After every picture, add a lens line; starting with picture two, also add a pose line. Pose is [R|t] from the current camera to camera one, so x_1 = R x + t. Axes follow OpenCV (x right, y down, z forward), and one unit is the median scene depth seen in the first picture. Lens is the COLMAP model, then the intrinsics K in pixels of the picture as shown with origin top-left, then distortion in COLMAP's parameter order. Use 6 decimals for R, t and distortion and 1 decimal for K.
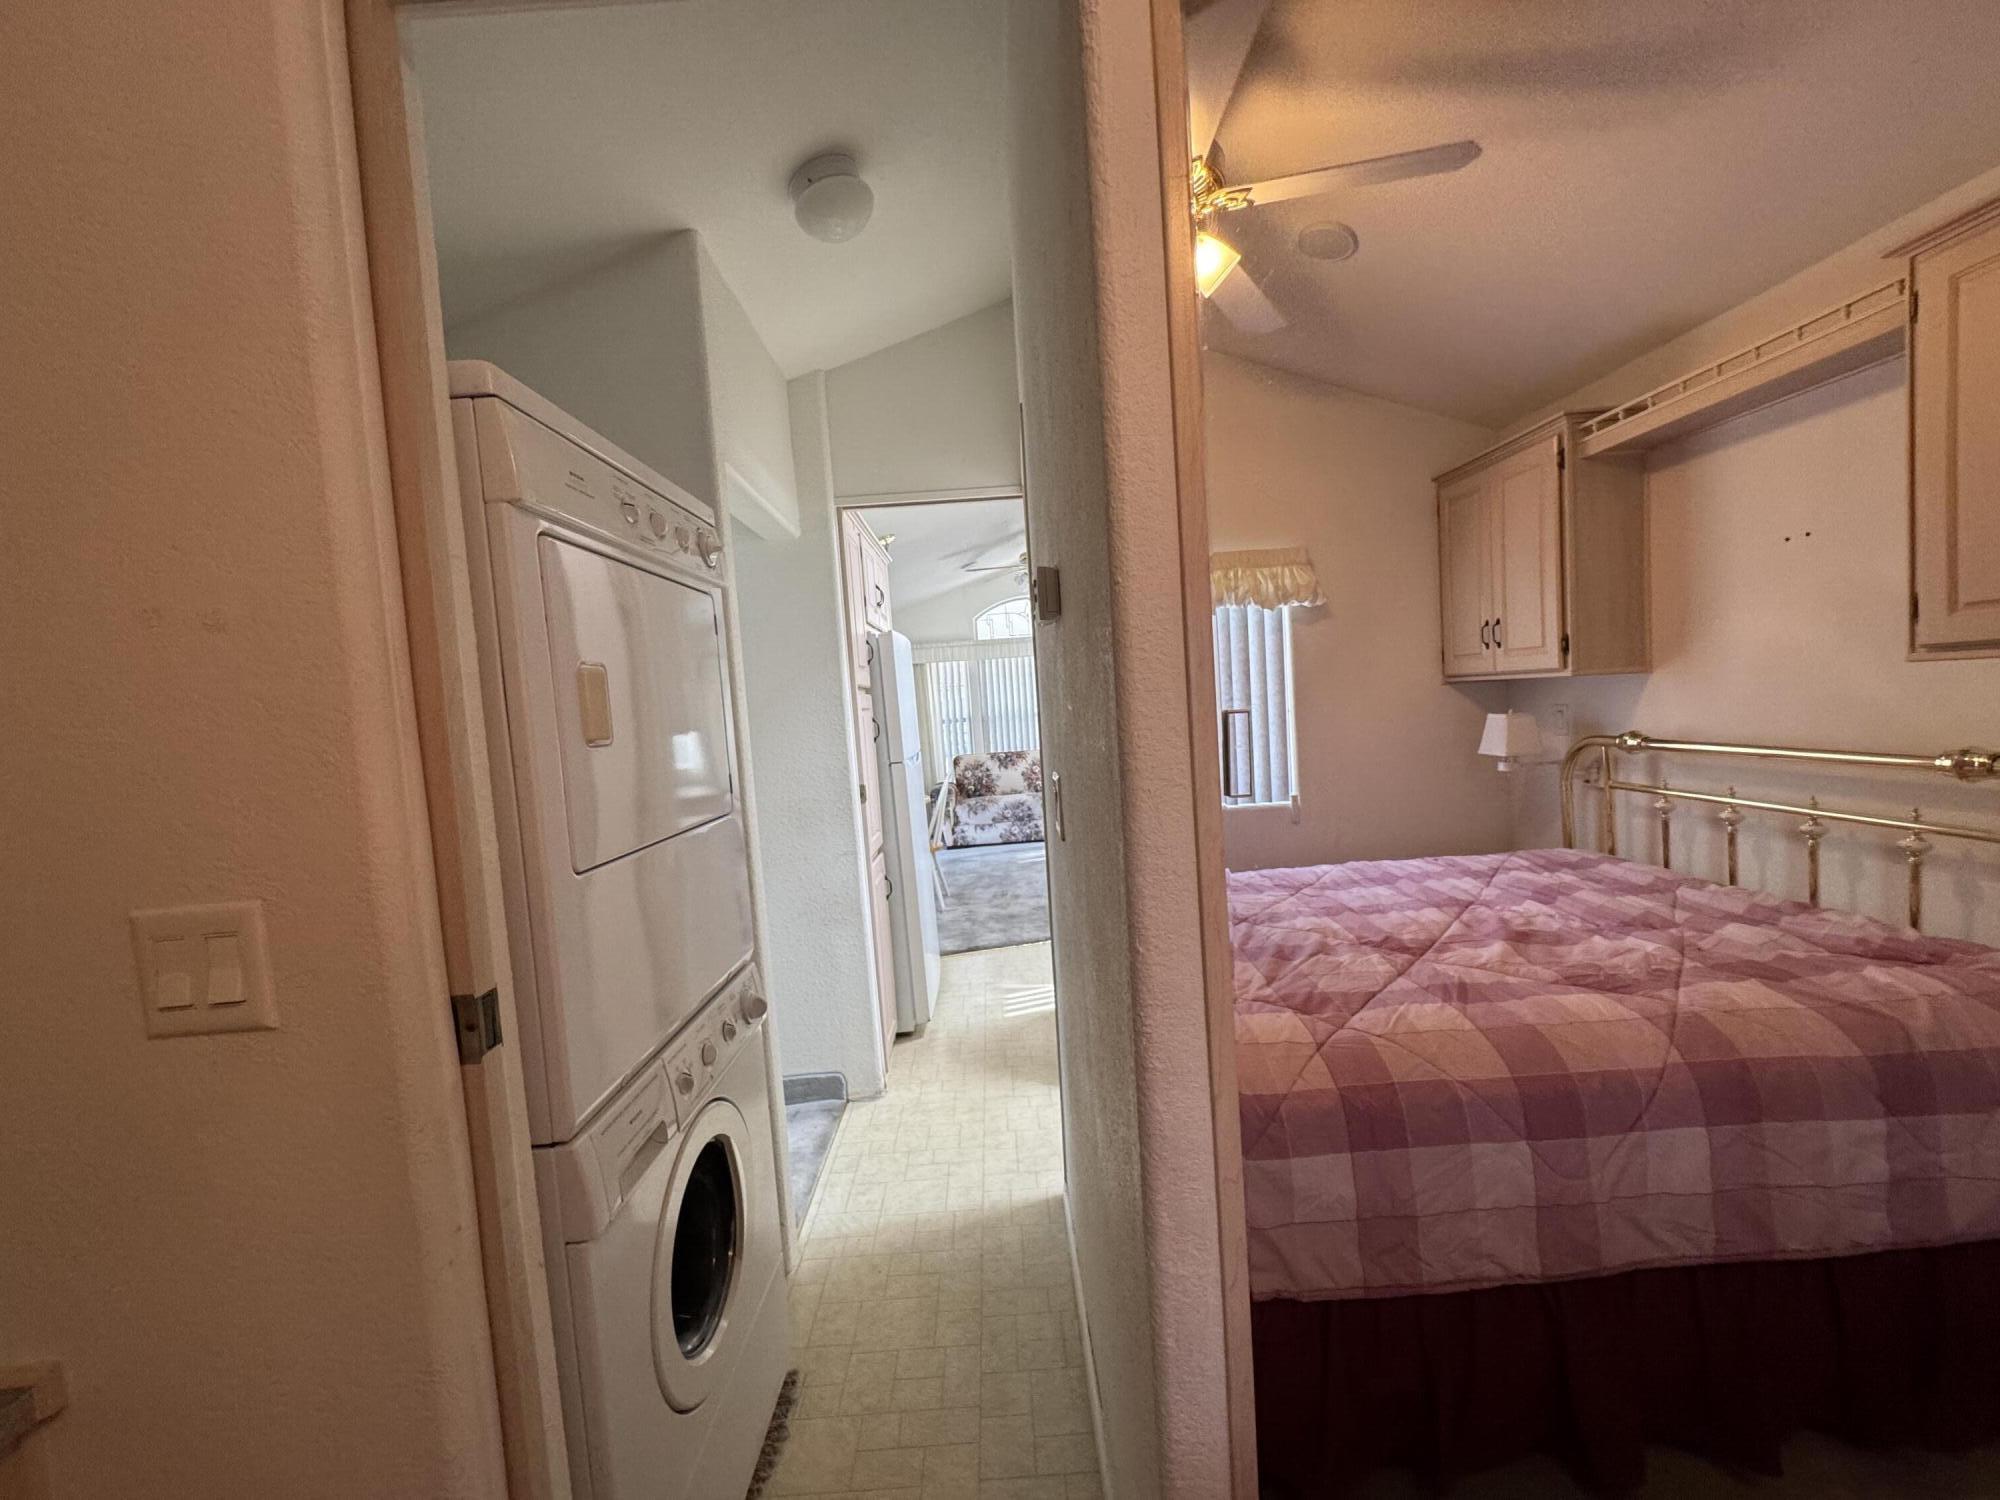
lens RADIAL K [[798.7, 0, 1020.4], [0, 798.7, 738.9], [0, 0, 1]] dist [-0.002074, 0.000728]
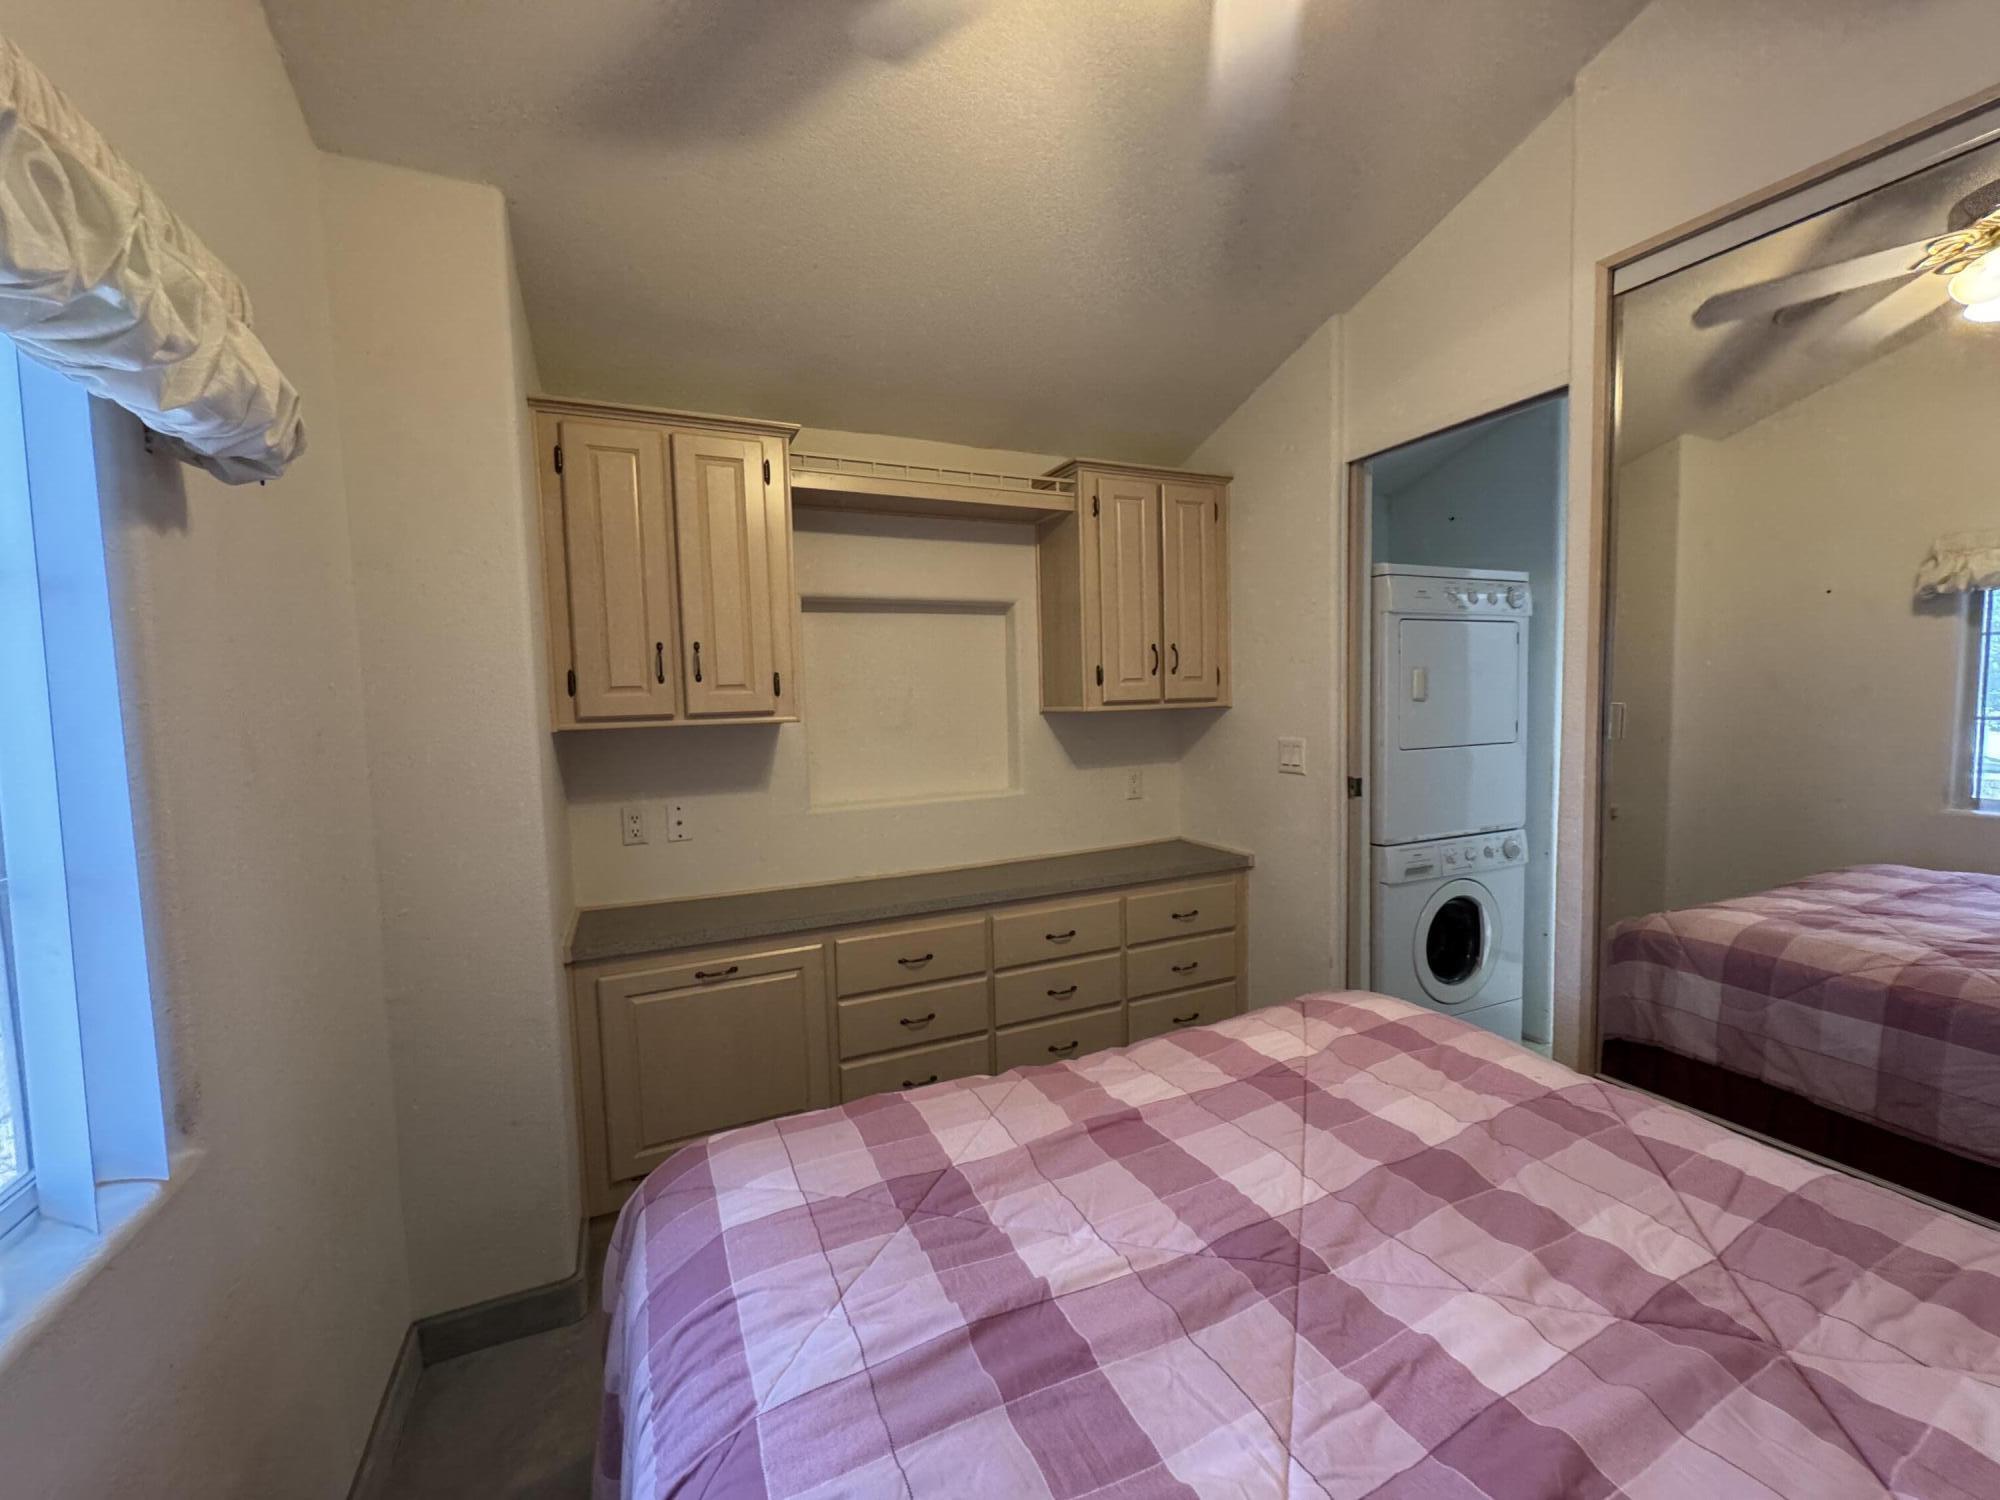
lens RADIAL K [[798.7, 0, 1000.0], [0, 798.7, 753.3], [0, 0, 1]] dist [-0.002074, 0.000728]
pose [[0.414307, 0.128512, -0.901018, 1.472629], [-0.041604, 0.991620, 0.122304, -0.093495], [0.909186, -0.013185, 0.416182, -1.489801]]
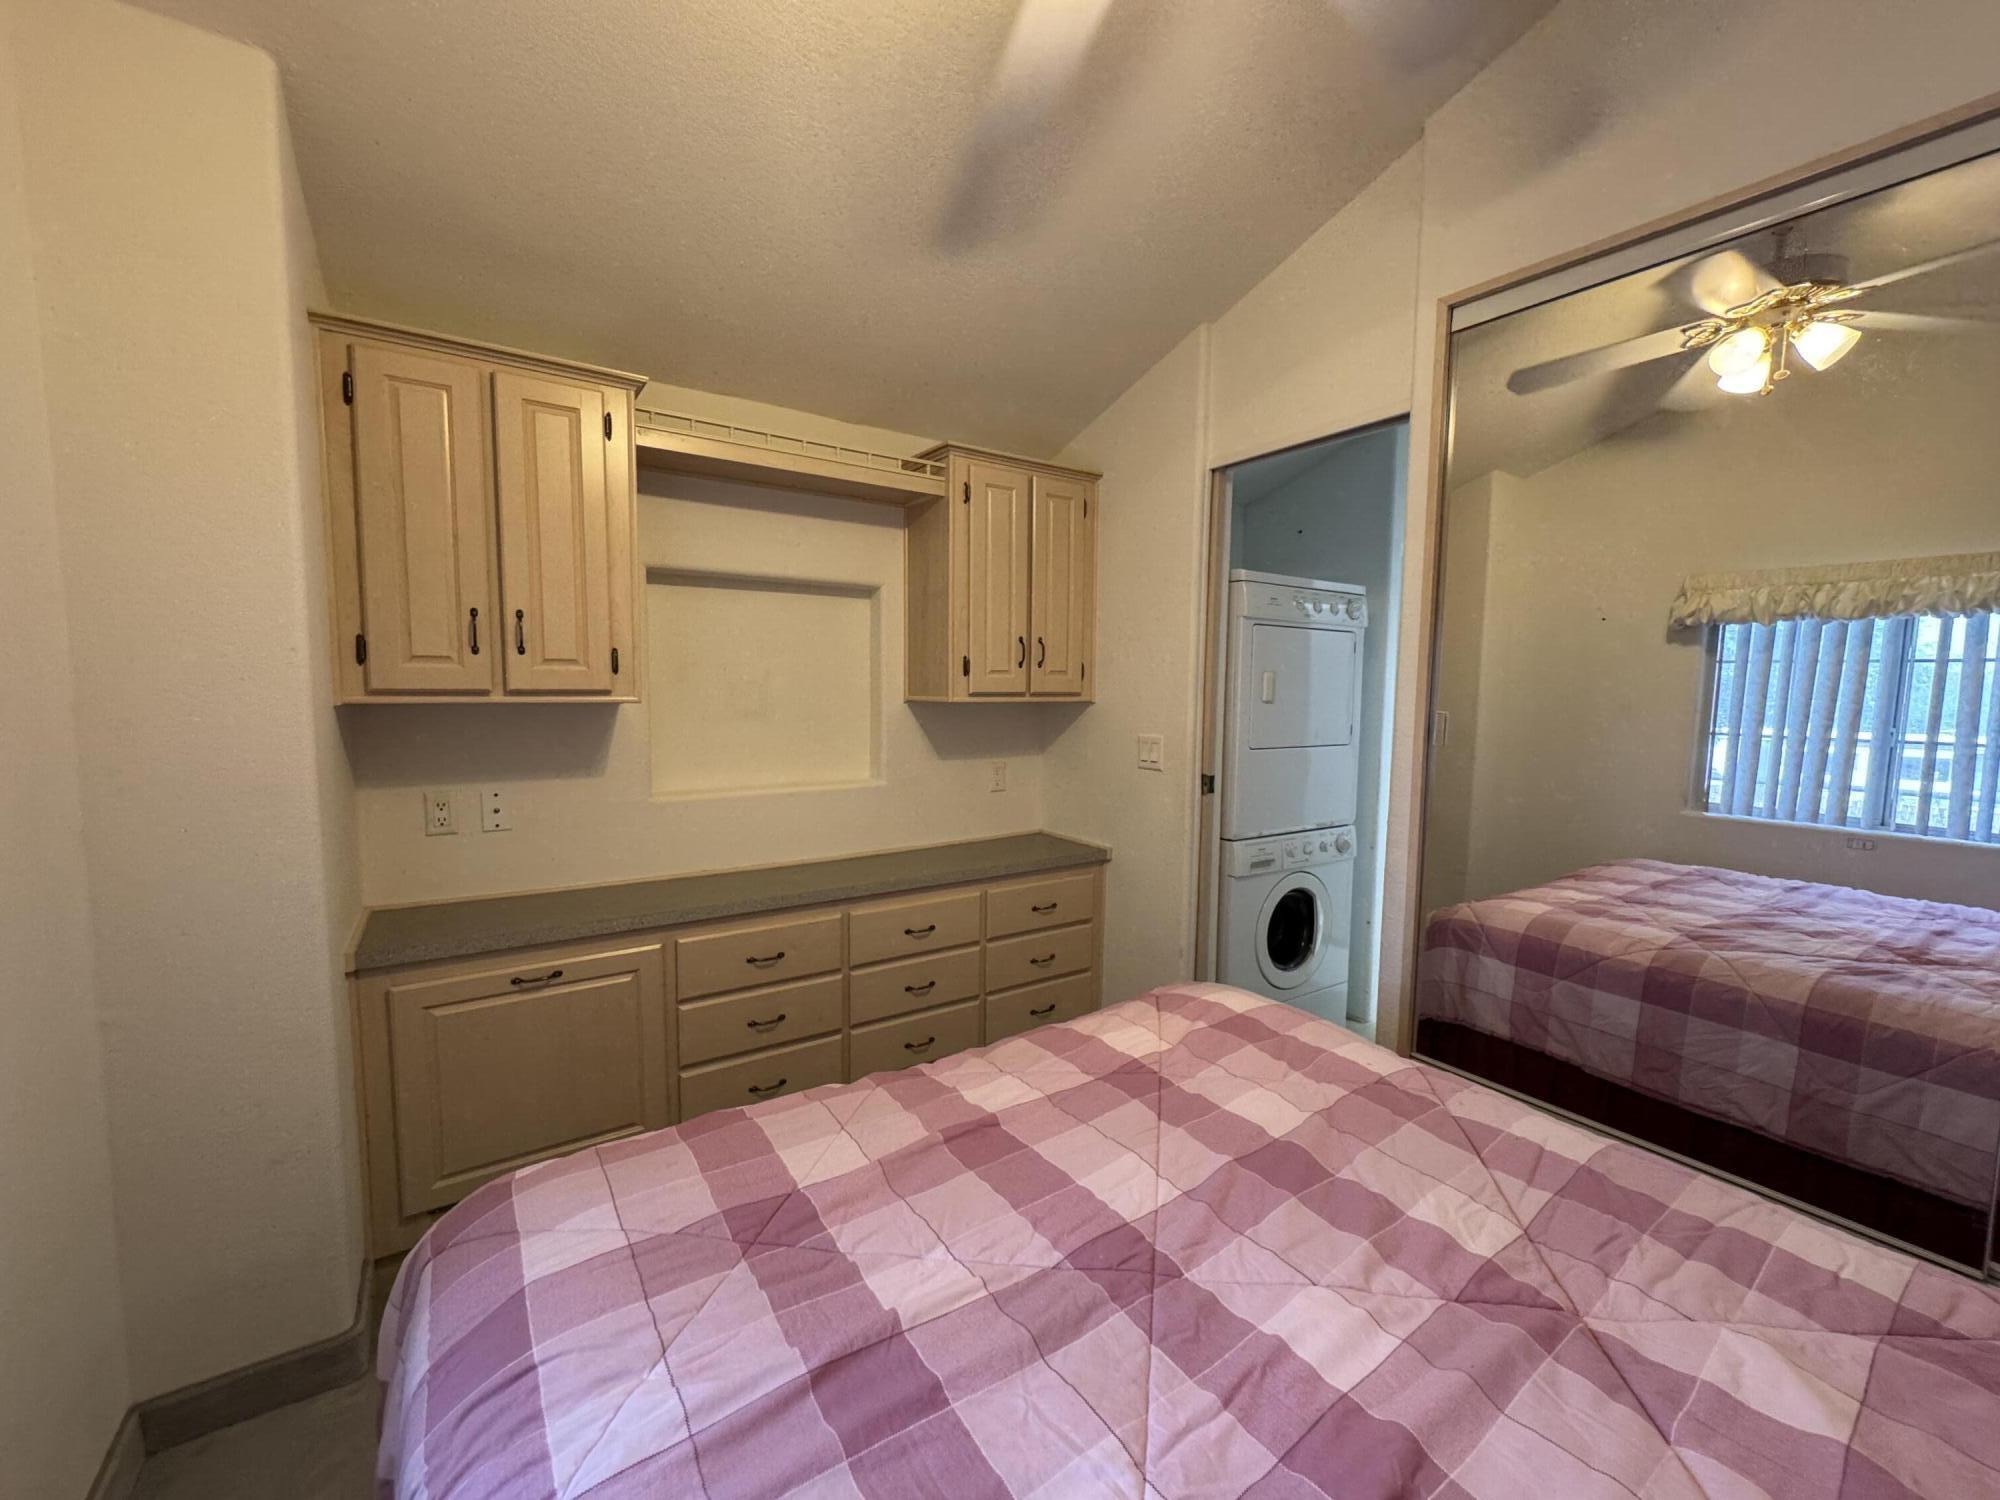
lens RADIAL K [[798.7, 0, 999.6], [0, 798.7, 750.6], [0, 0, 1]] dist [-0.002074, 0.000728]
pose [[0.557464, 0.150188, -0.816504, 1.405433], [-0.087357, 0.988652, 0.122210, -0.093730], [0.825593, 0.003199, 0.564258, -1.455903]]
